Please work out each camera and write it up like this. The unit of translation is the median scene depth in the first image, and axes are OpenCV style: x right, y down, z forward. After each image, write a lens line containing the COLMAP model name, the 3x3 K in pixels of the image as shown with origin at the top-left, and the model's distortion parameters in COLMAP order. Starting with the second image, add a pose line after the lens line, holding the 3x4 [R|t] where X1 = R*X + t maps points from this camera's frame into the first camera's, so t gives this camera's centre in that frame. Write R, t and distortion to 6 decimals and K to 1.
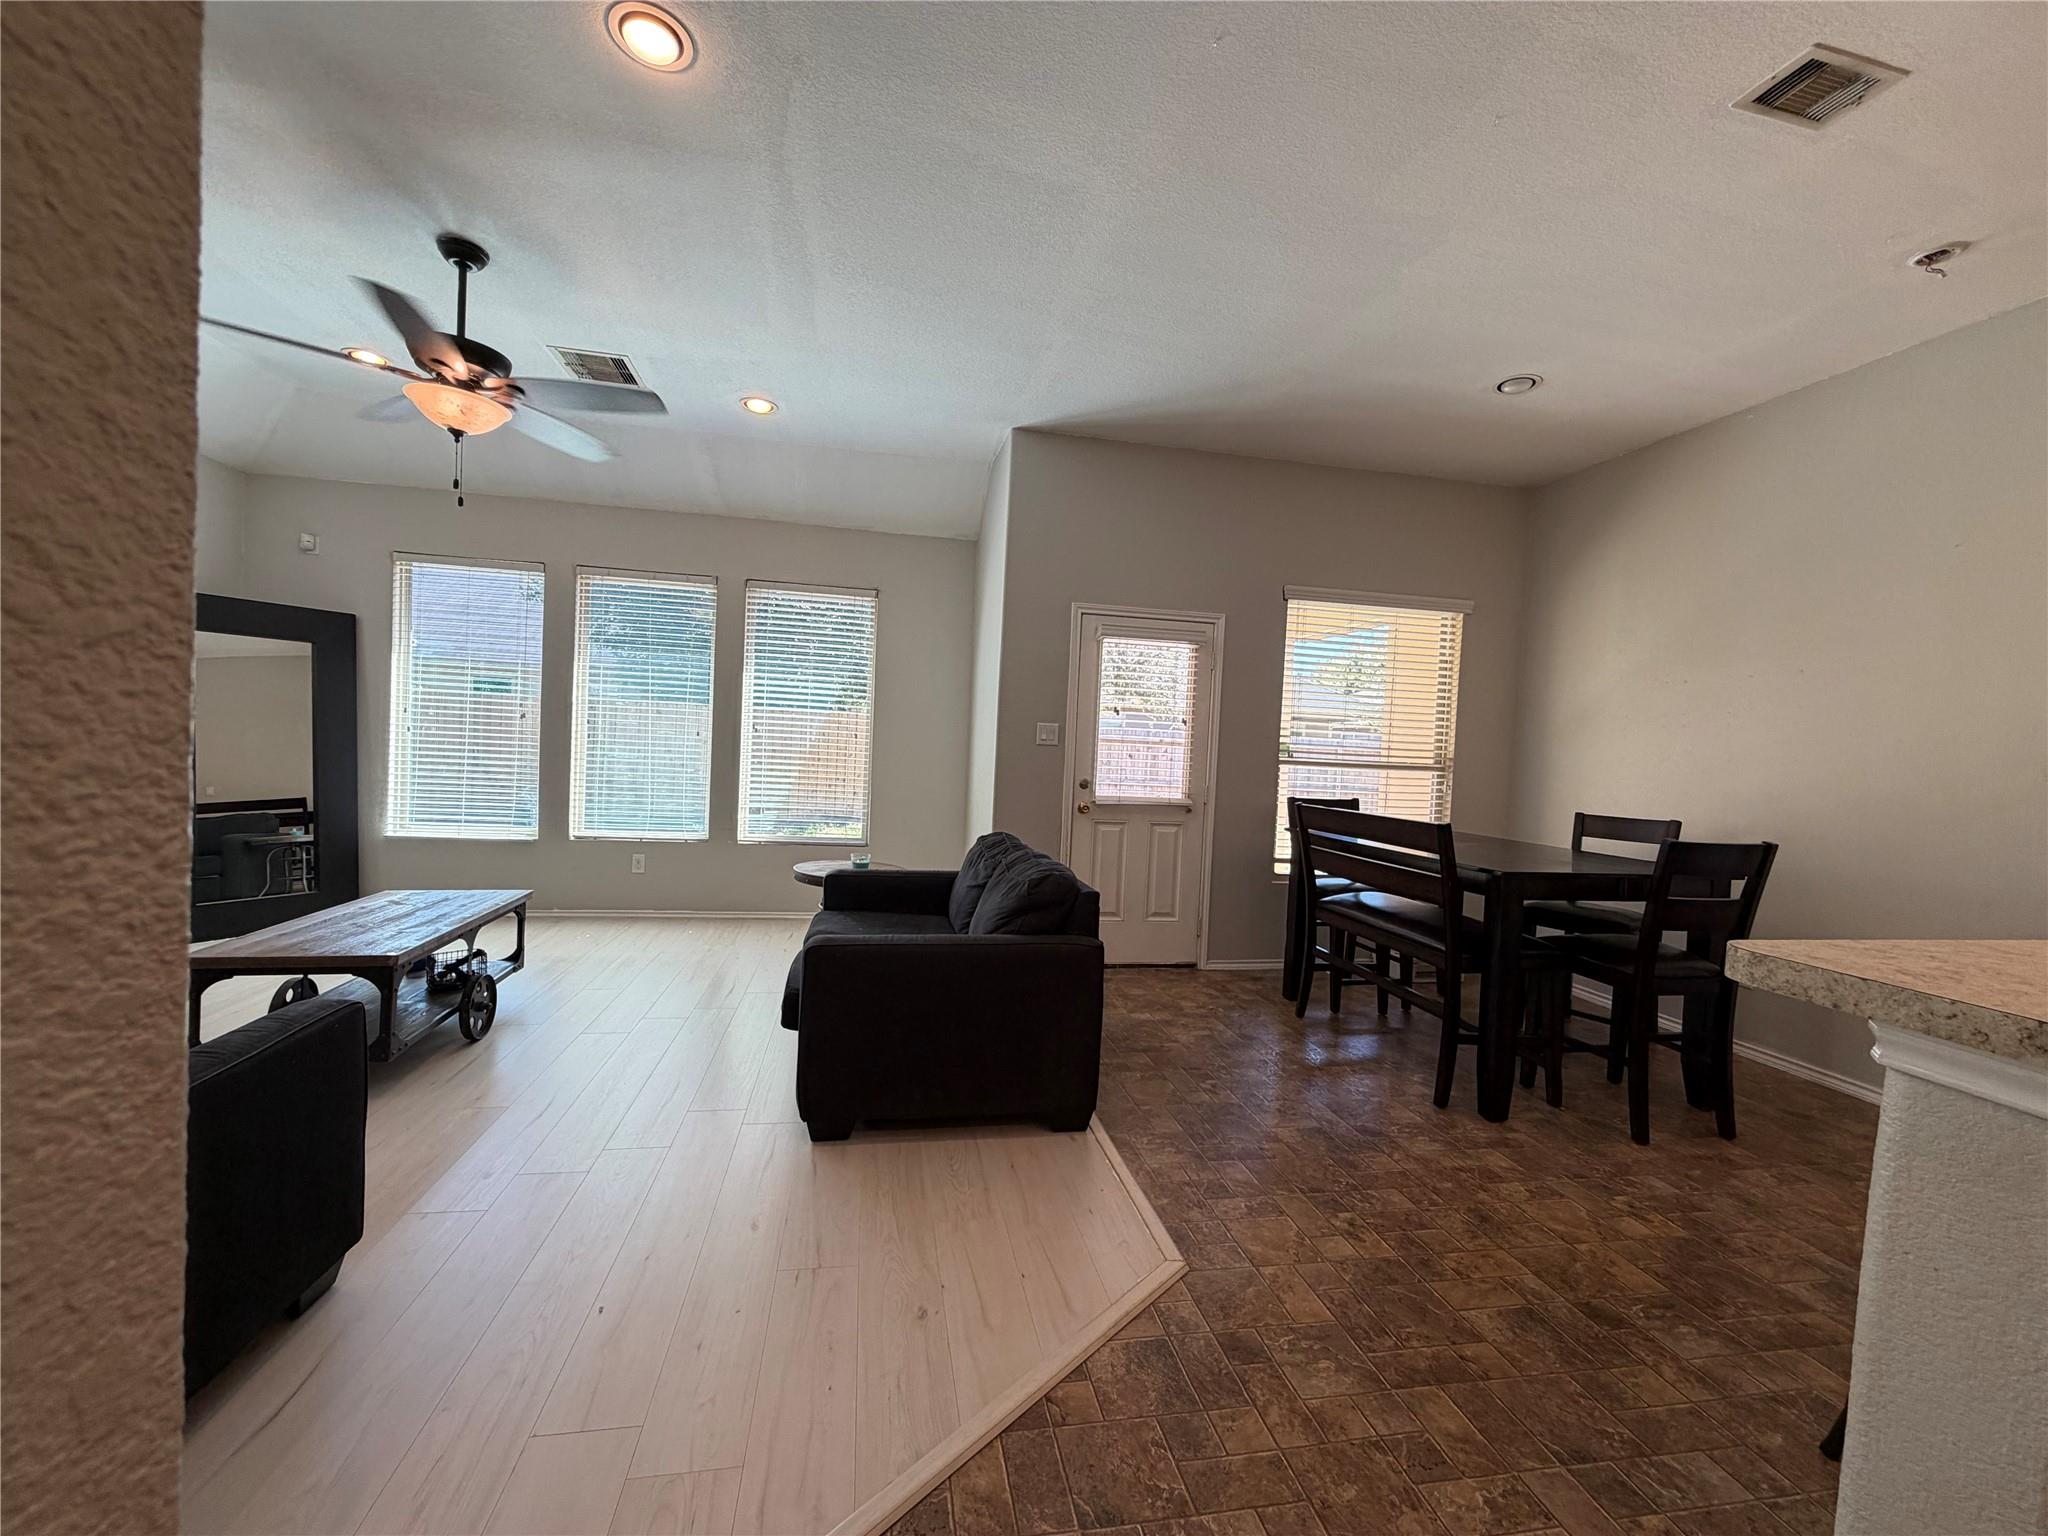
lens RADIAL K [[814.1, 0, 1023.3], [0, 814.1, 775.2], [0, 0, 1]] dist [-0.000104, -0.000084]
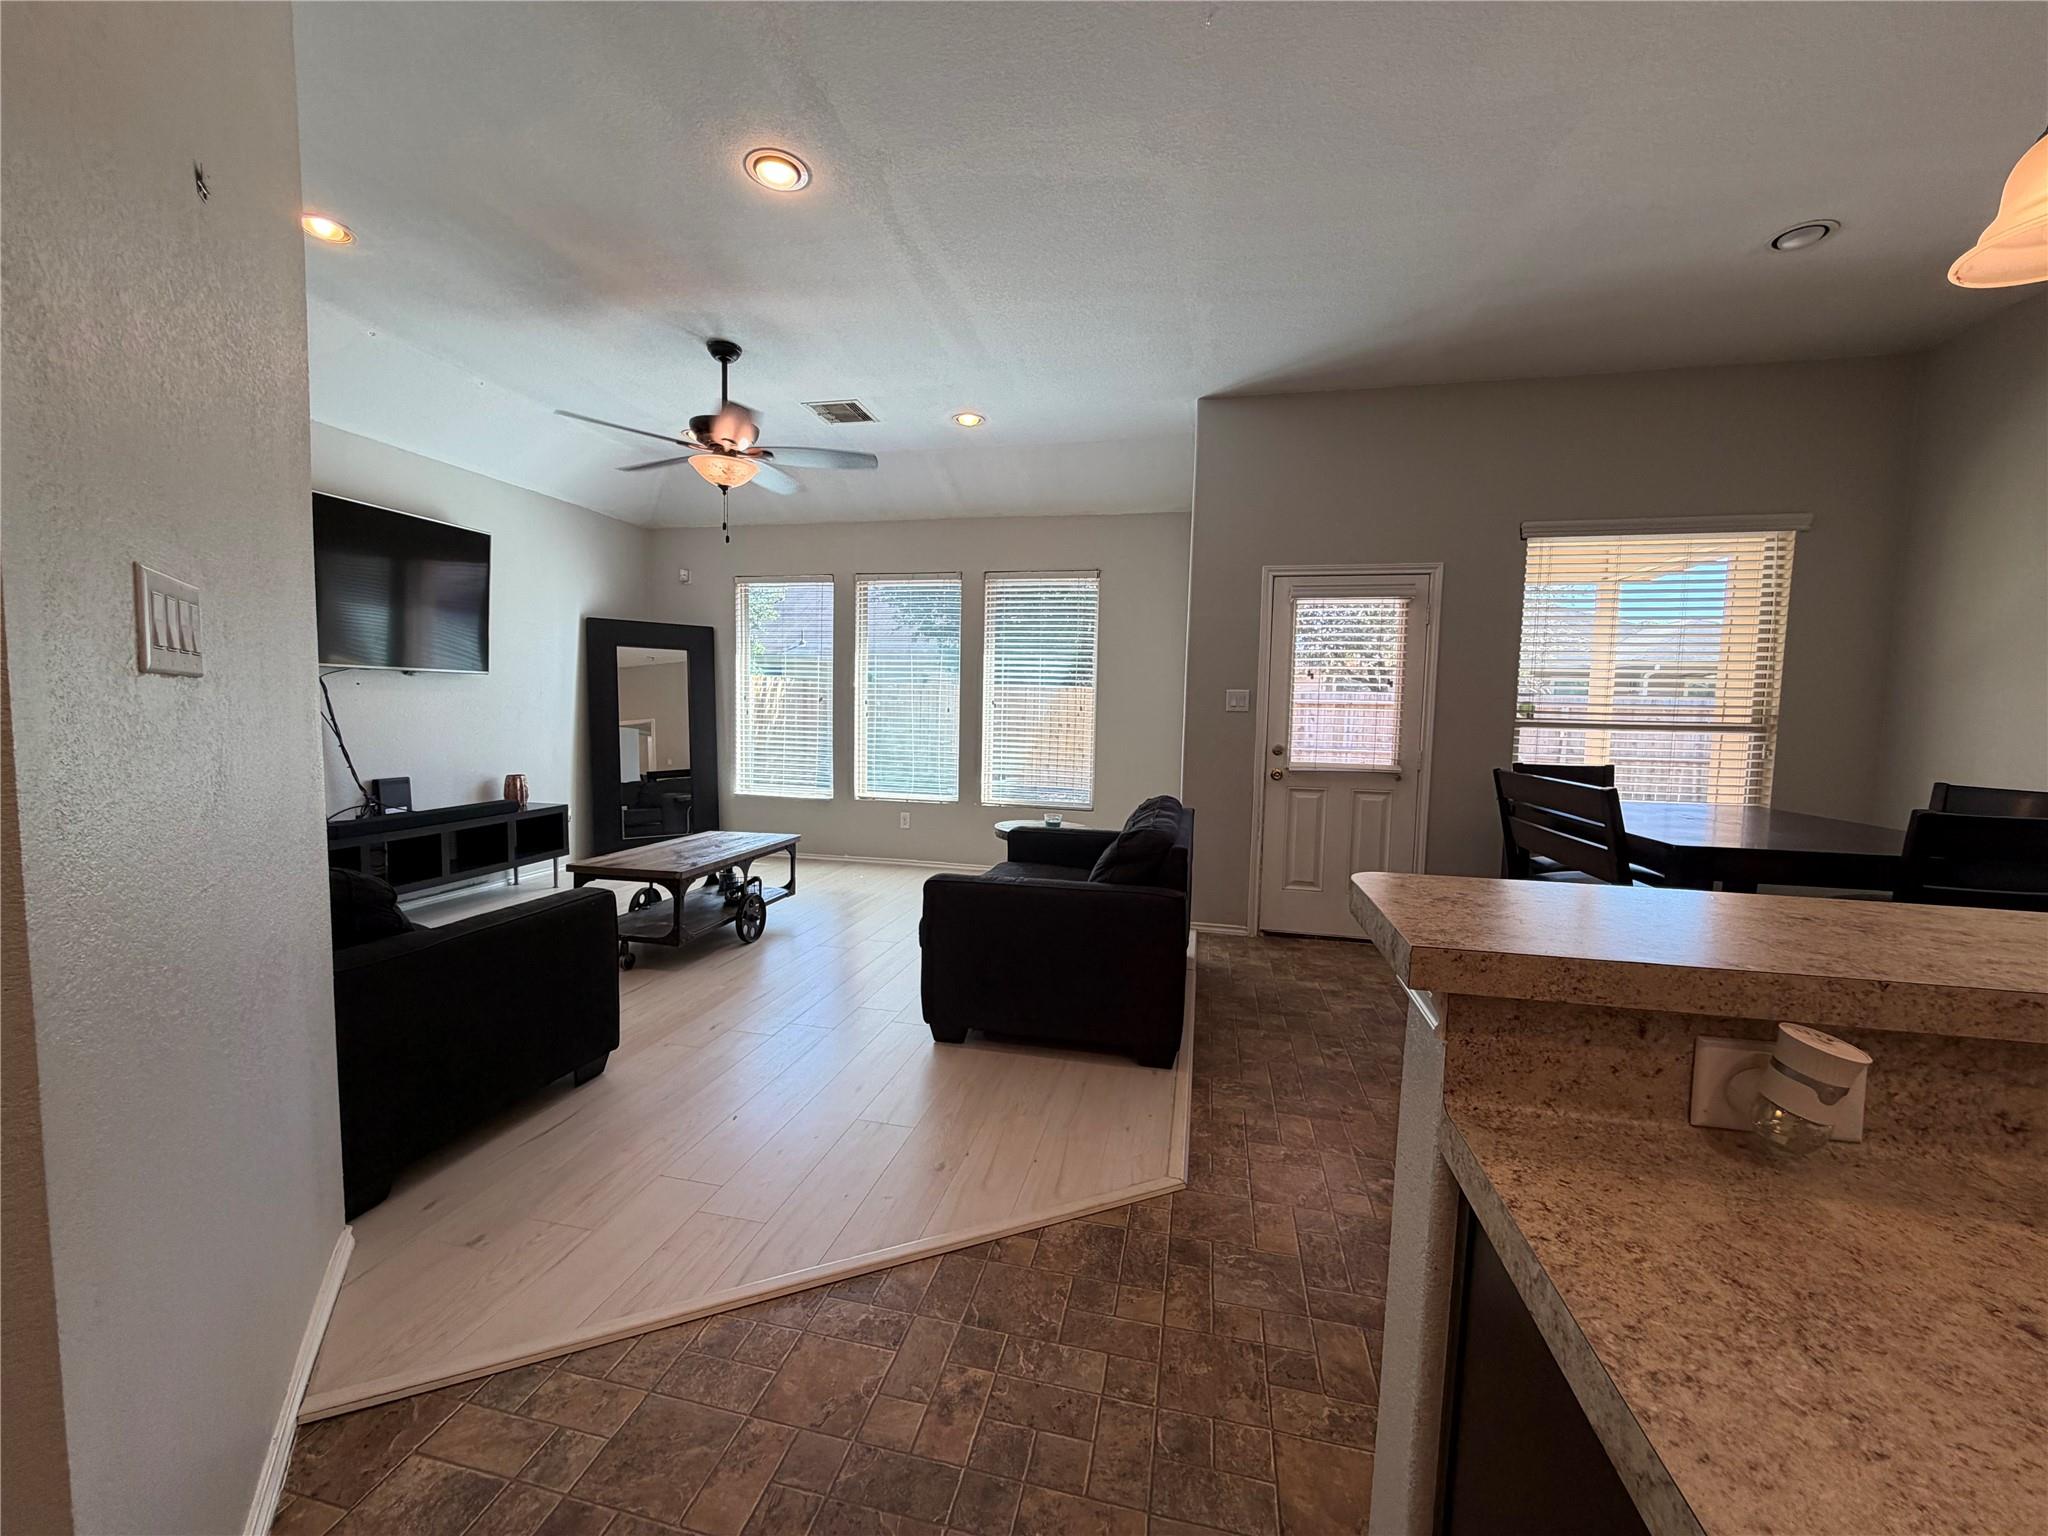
lens RADIAL K [[814.1, 0, 1020.7], [0, 814.1, 775.1], [0, 0, 1]] dist [-0.000104, -0.000084]
pose [[0.917445, 0.005127, -0.397831, 0.186779], [0.007190, 0.999540, 0.029461, 0.009728], [0.397799, -0.029890, 0.916986, -0.029593]]
